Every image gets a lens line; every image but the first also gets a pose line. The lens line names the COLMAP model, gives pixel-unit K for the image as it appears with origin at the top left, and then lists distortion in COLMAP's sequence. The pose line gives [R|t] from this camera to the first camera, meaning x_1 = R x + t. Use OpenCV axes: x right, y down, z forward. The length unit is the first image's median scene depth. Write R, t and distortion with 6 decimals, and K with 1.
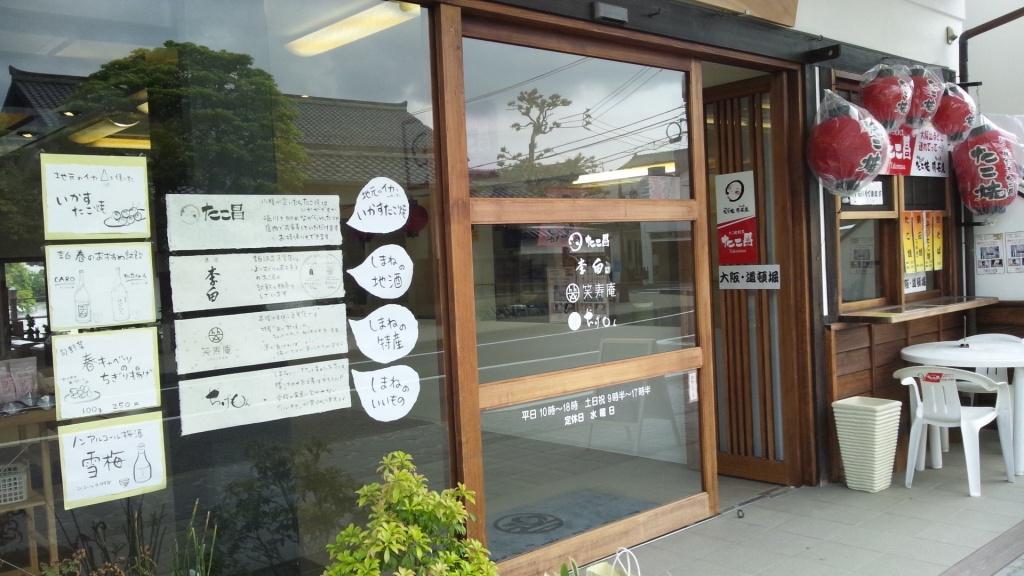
lens RADIAL K [[927.2, 0, 513.7], [0, 927.2, 291.0], [0, 0, 1]] dist [0.017884, -0.093677]
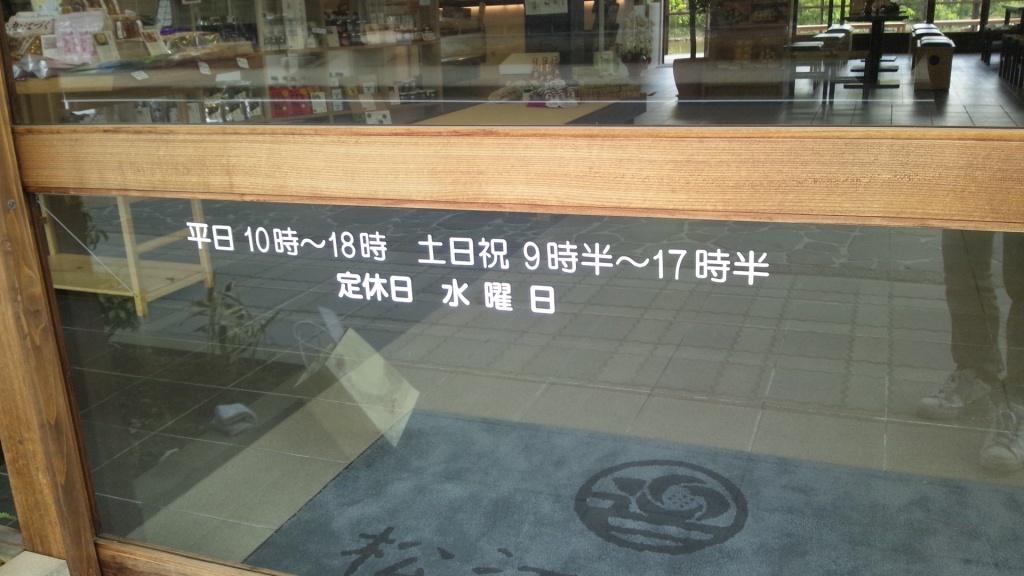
lens RADIAL K [[927.2, 0, 513.3], [0, 927.2, 285.3], [0, 0, 1]] dist [0.017884, -0.093677]
pose [[0.447043, 0.290290, -0.846100, 0.337124], [-0.015013, 0.948180, 0.317380, 0.034627], [0.894387, -0.129180, 0.428235, 0.864745]]
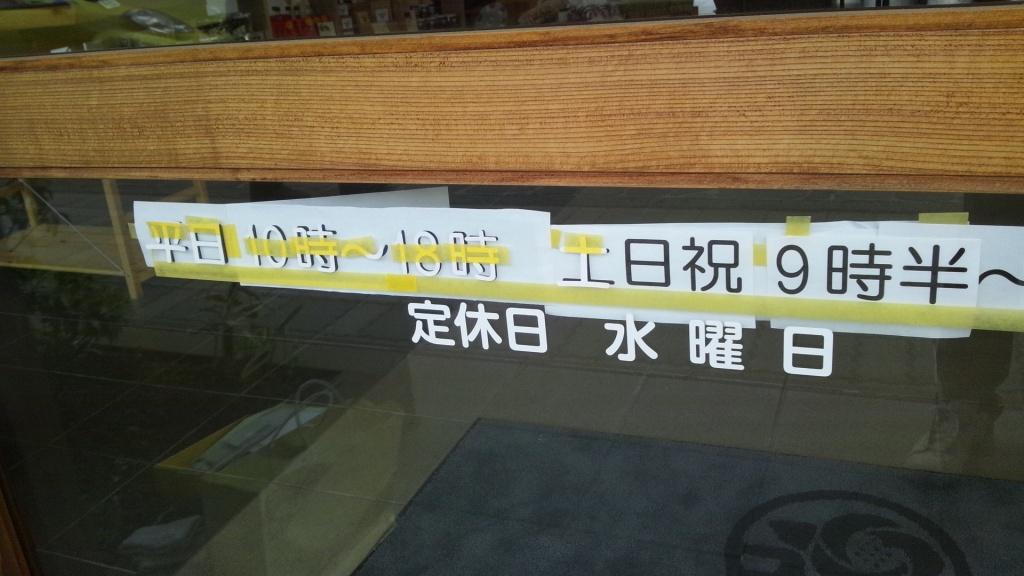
lens RADIAL K [[927.2, 0, 506.3], [0, 927.2, 292.9], [0, 0, 1]] dist [0.017884, -0.093677]
pose [[0.439659, 0.339973, -0.831335, 0.203327], [0.031581, 0.919169, 0.392594, 0.059579], [0.897609, -0.198862, 0.393384, 0.892840]]
